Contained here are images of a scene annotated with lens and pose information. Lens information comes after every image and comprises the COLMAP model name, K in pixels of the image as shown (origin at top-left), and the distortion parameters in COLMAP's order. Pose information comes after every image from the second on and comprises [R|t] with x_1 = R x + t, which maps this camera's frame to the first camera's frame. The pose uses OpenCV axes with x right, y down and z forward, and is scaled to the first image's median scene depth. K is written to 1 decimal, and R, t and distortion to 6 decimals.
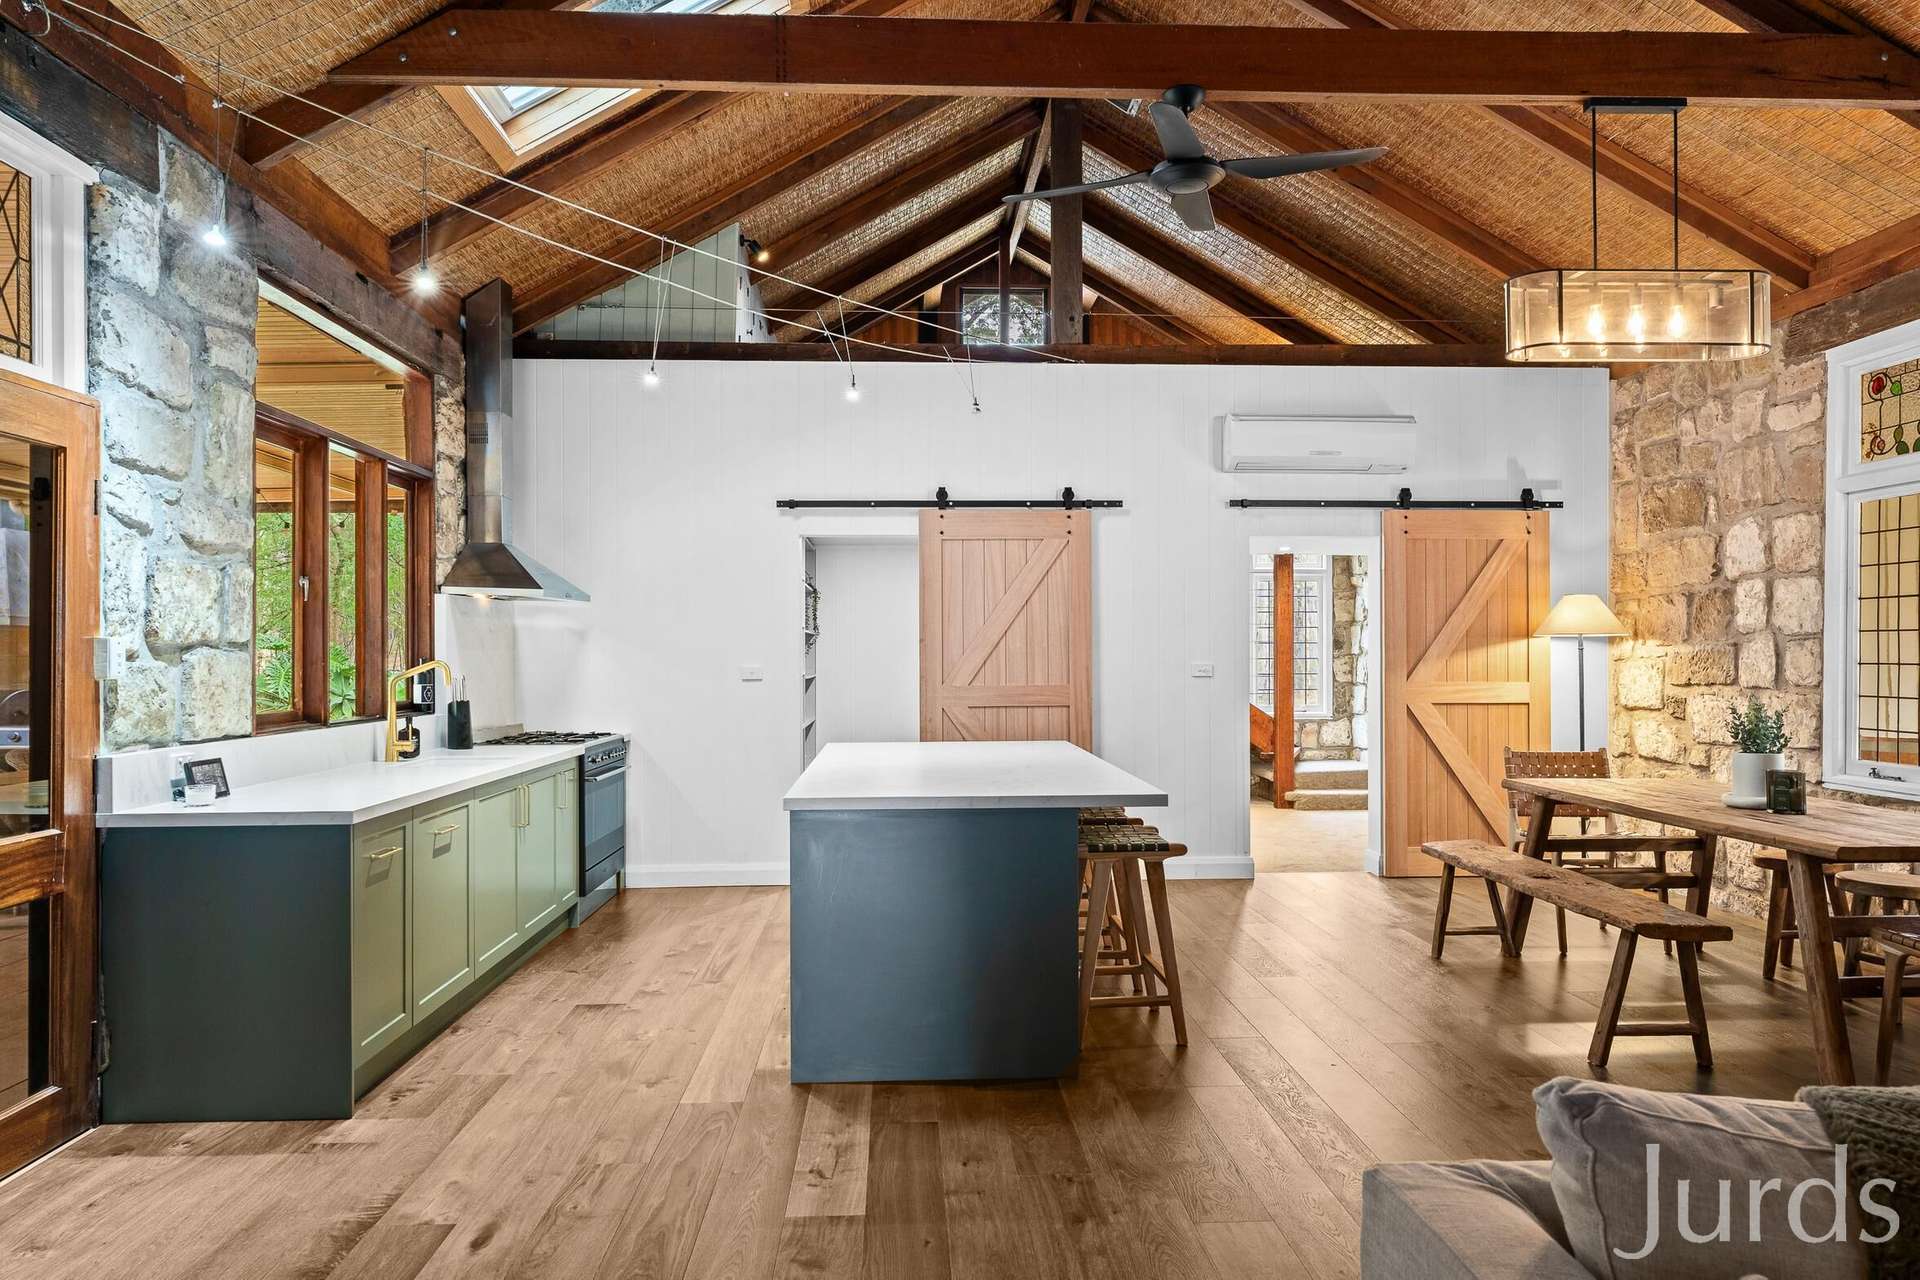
lens RADIAL K [[1257.1, 0, 956.8], [0, 1257.1, 641.7], [0, 0, 1]] dist [0.006251, 0.000566]
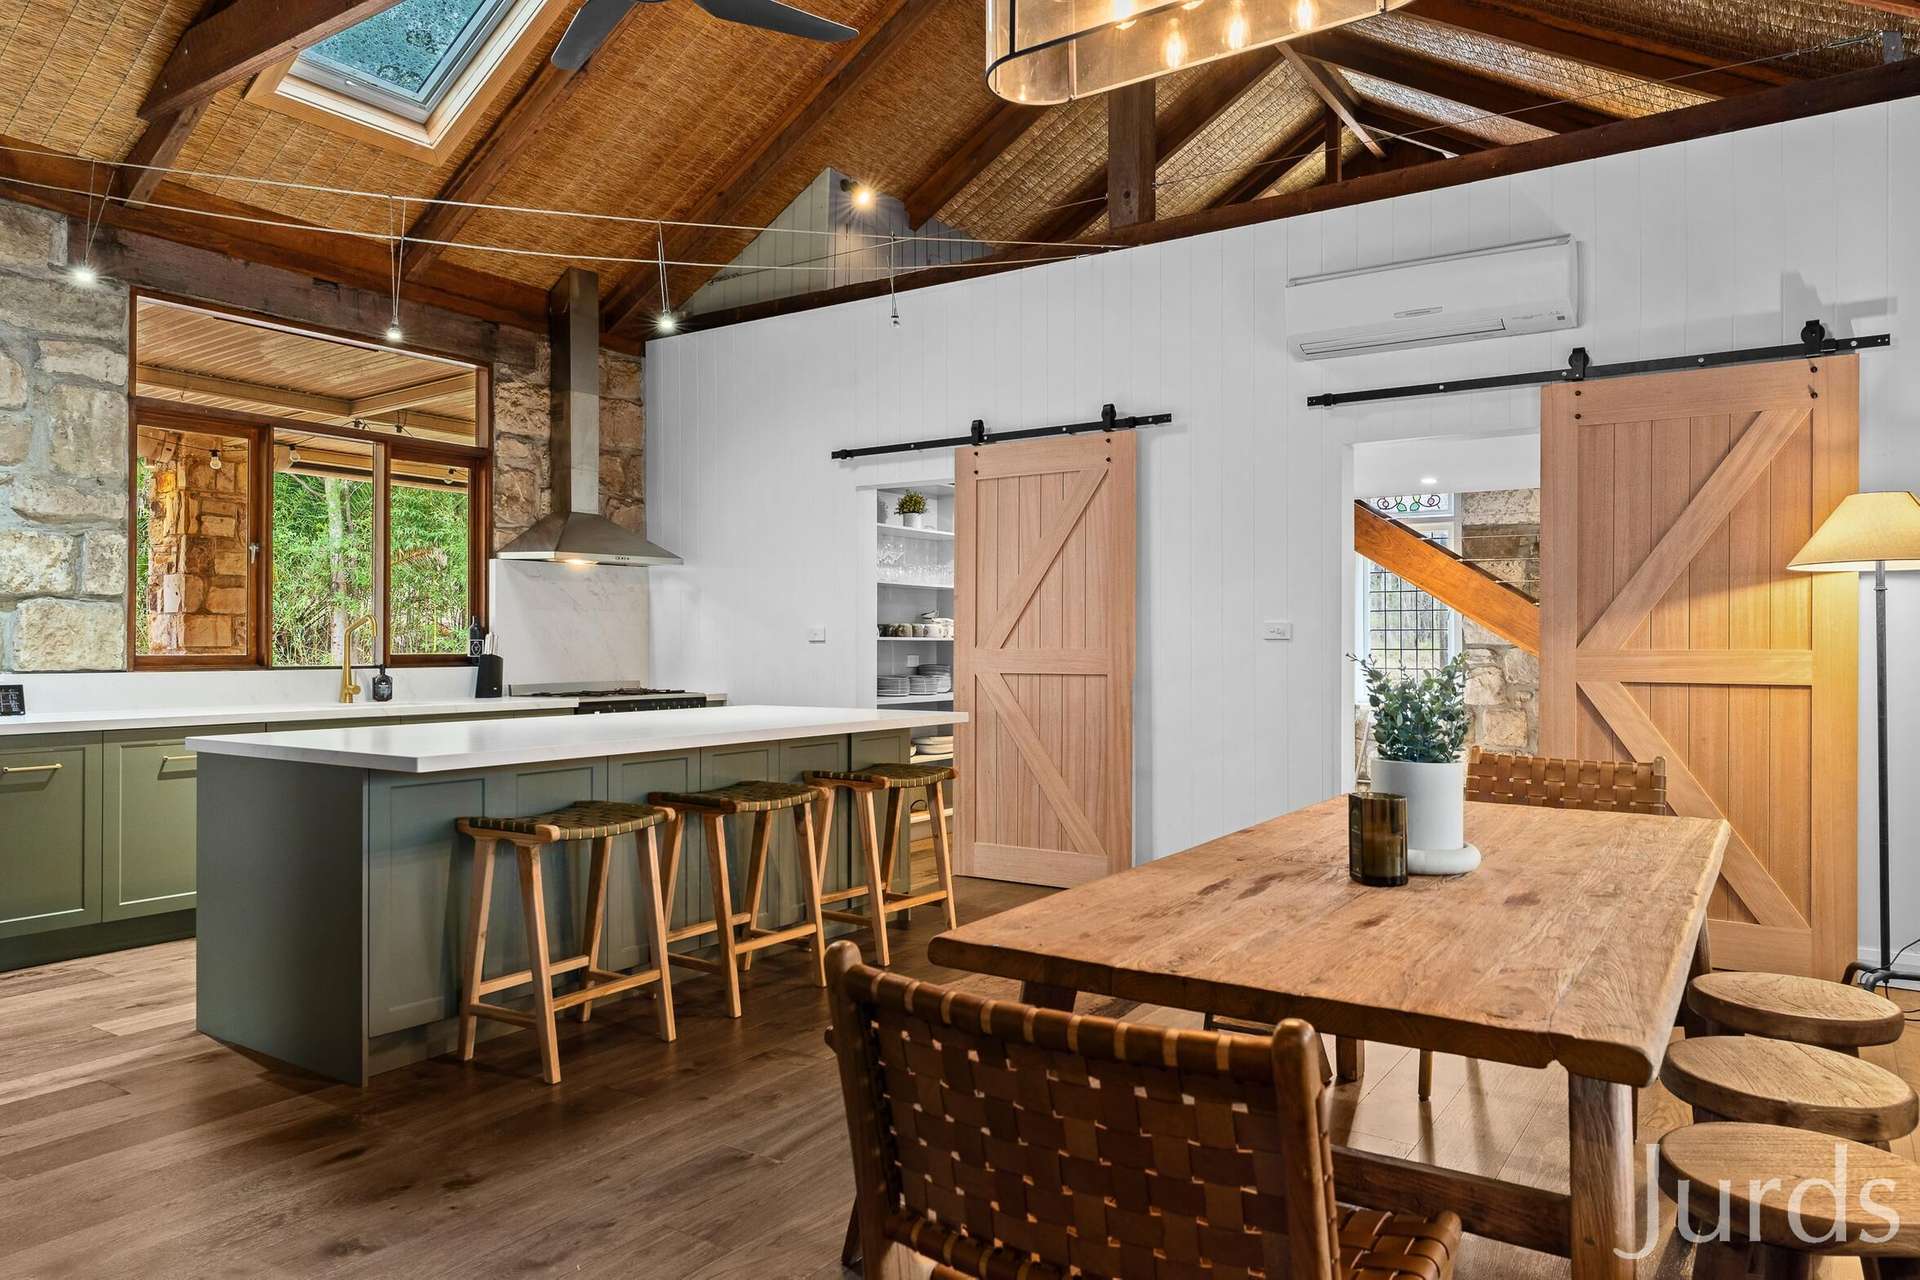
lens RADIAL K [[1257.1, 0, 957.6], [0, 1257.1, 640.6], [0, 0, 1]] dist [0.006251, 0.000566]
pose [[0.804216, 0.002324, -0.594333, 0.488303], [0.002655, 0.999968, 0.007503, 0.022381], [0.594332, -0.007612, 0.804184, 0.292765]]
